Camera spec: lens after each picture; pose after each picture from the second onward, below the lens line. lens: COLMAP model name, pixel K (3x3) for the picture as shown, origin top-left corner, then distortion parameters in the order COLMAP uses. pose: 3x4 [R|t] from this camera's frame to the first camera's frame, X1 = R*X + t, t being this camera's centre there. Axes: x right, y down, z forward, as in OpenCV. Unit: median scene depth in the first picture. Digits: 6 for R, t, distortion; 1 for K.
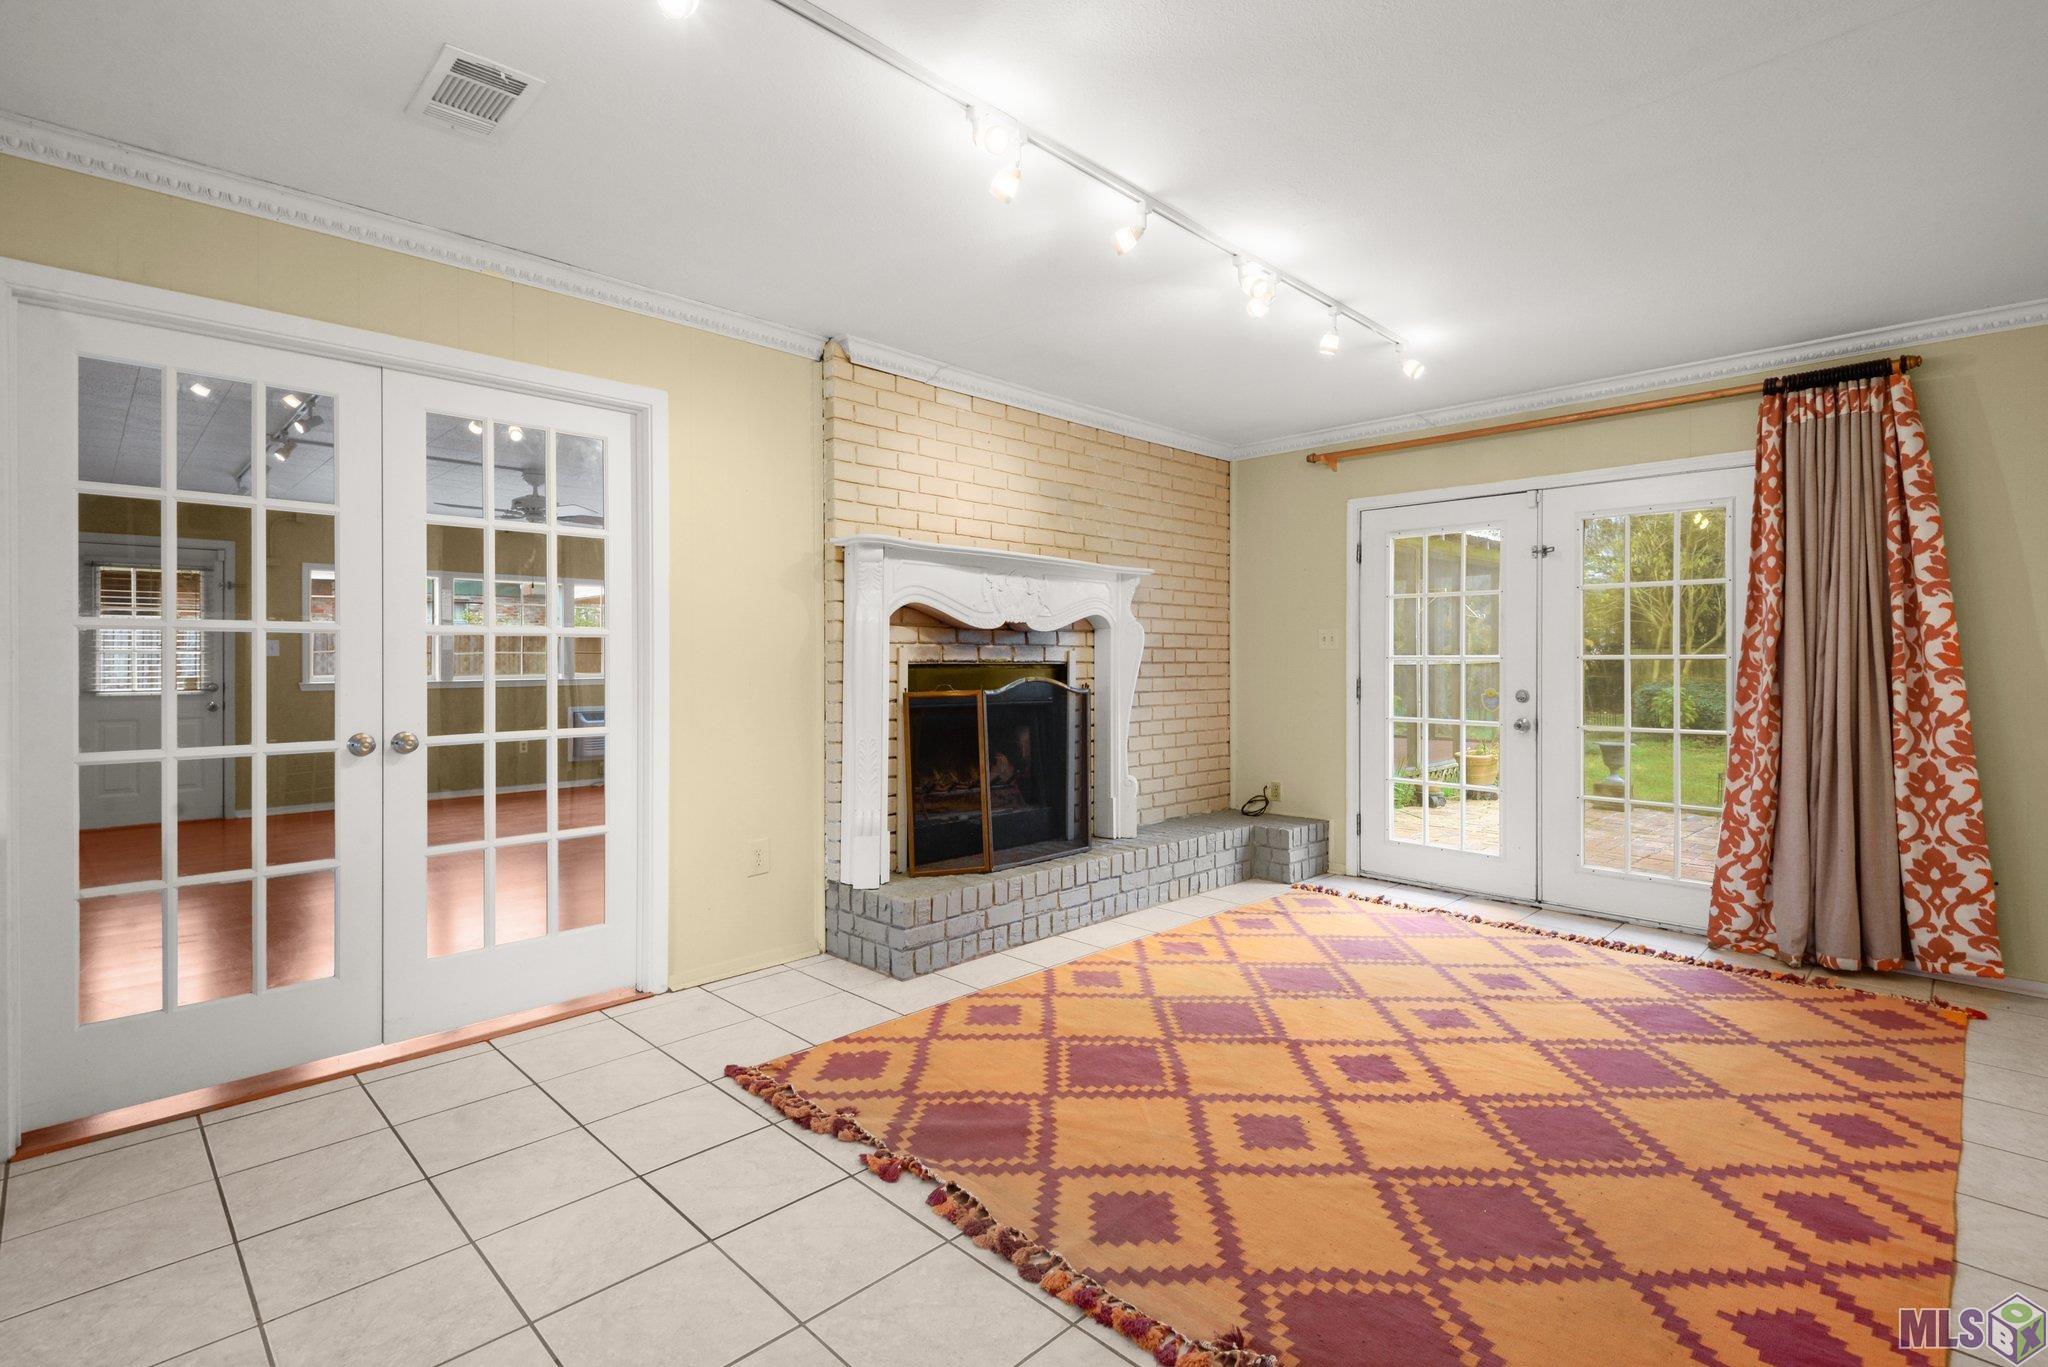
lens RADIAL K [[939.4, 0, 1030.5], [0, 939.4, 675.5], [0, 0, 1]] dist [-0.005651, -0.007484]
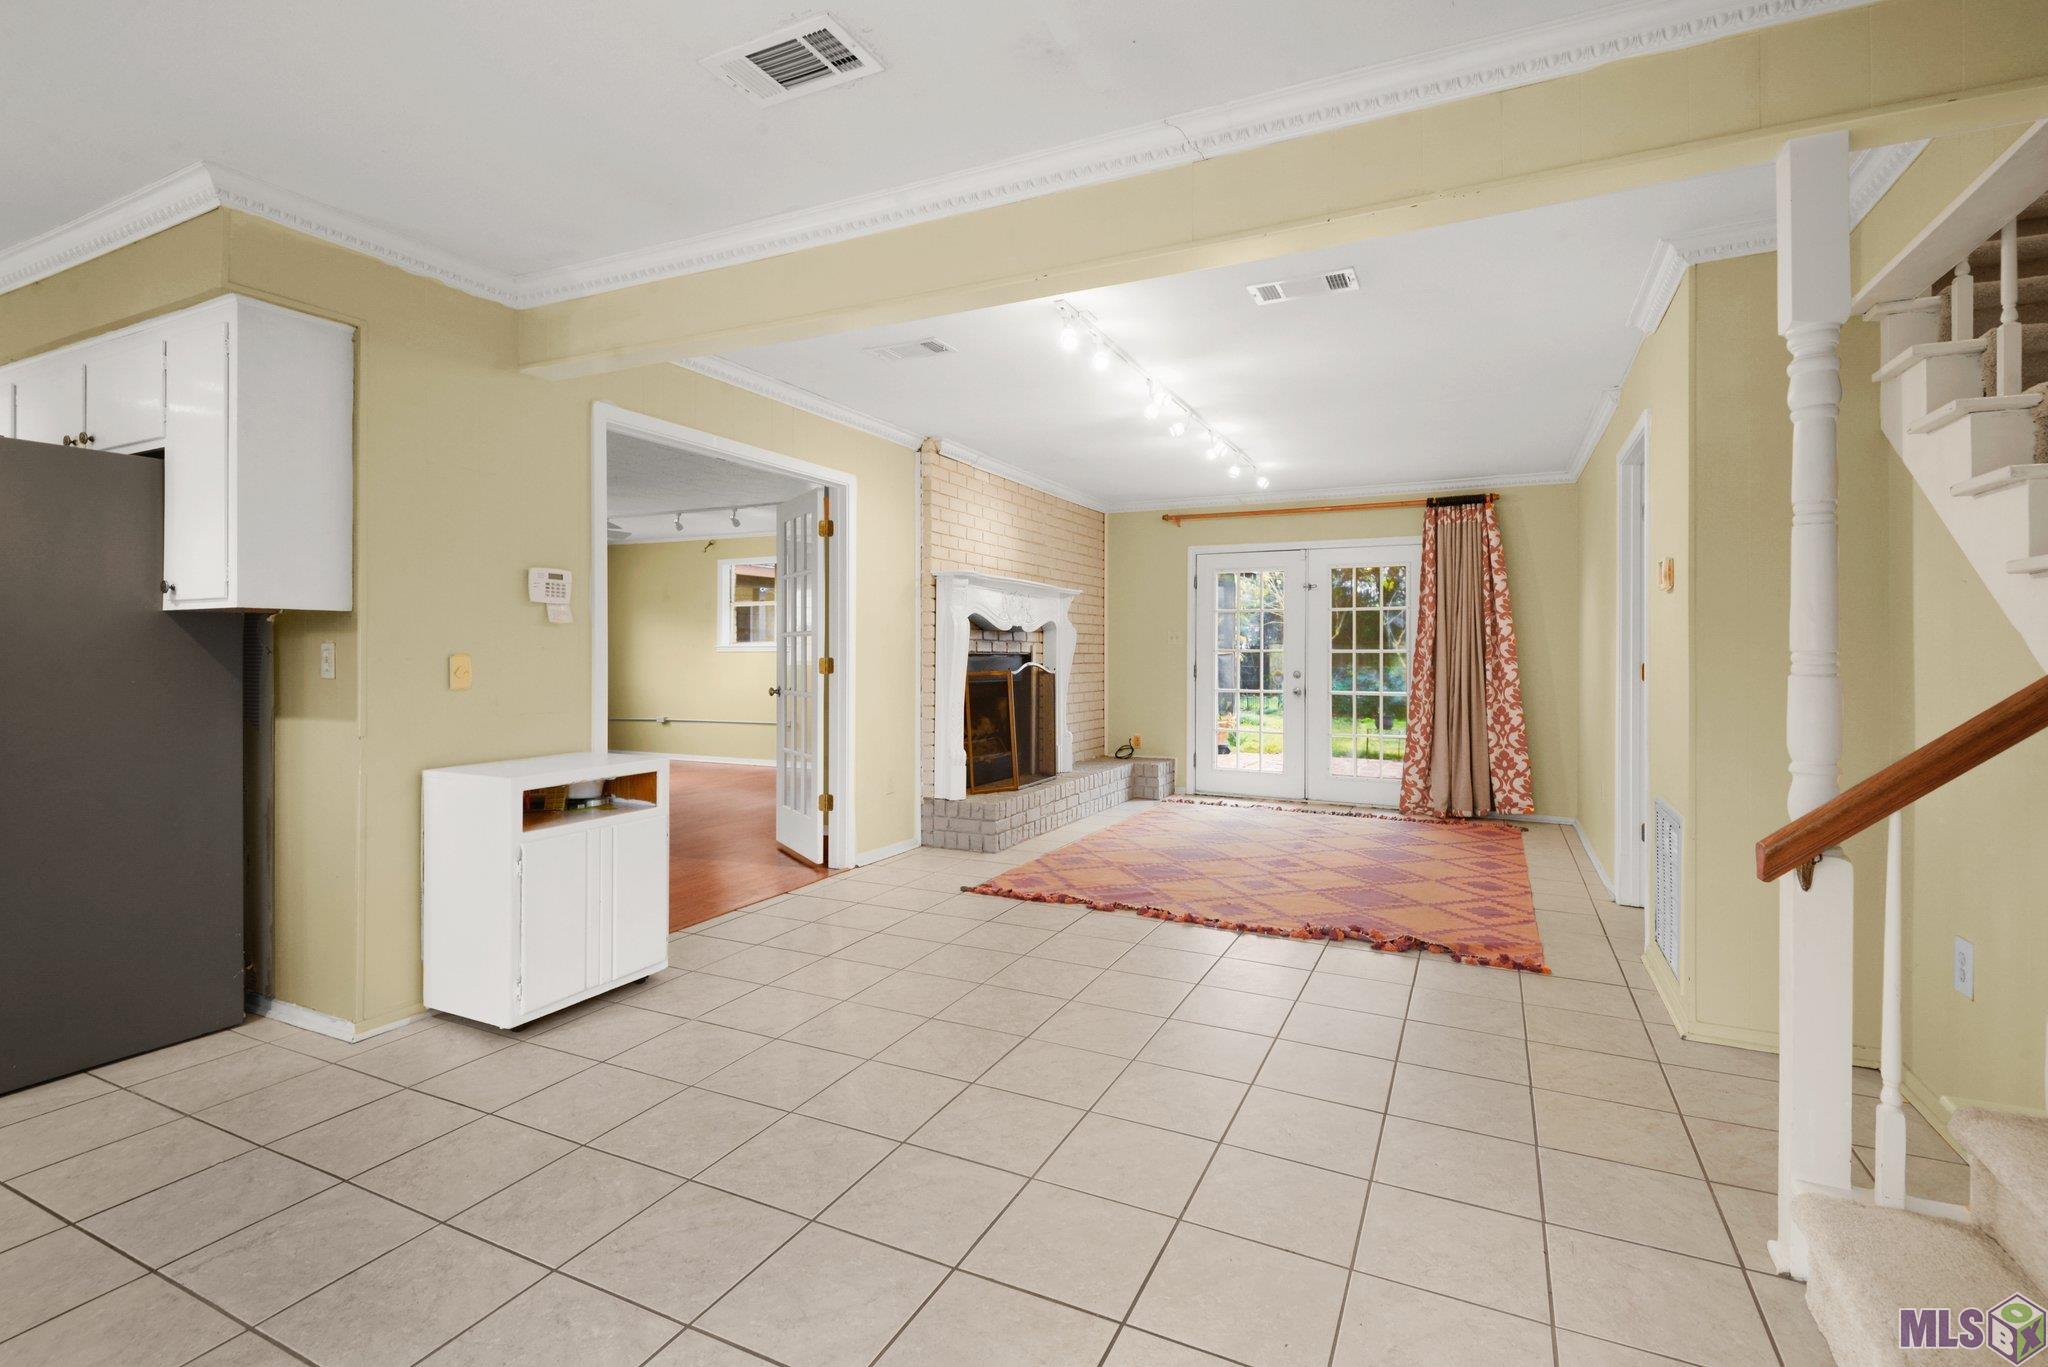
lens RADIAL K [[939.4, 0, 1026.5], [0, 939.4, 670.8], [0, 0, 1]] dist [-0.005651, -0.007484]
pose [[0.944154, -0.003697, 0.329485, -0.554575], [0.002600, 0.999990, 0.003771, 0.009753], [-0.329495, -0.002704, 0.944153, -0.470365]]
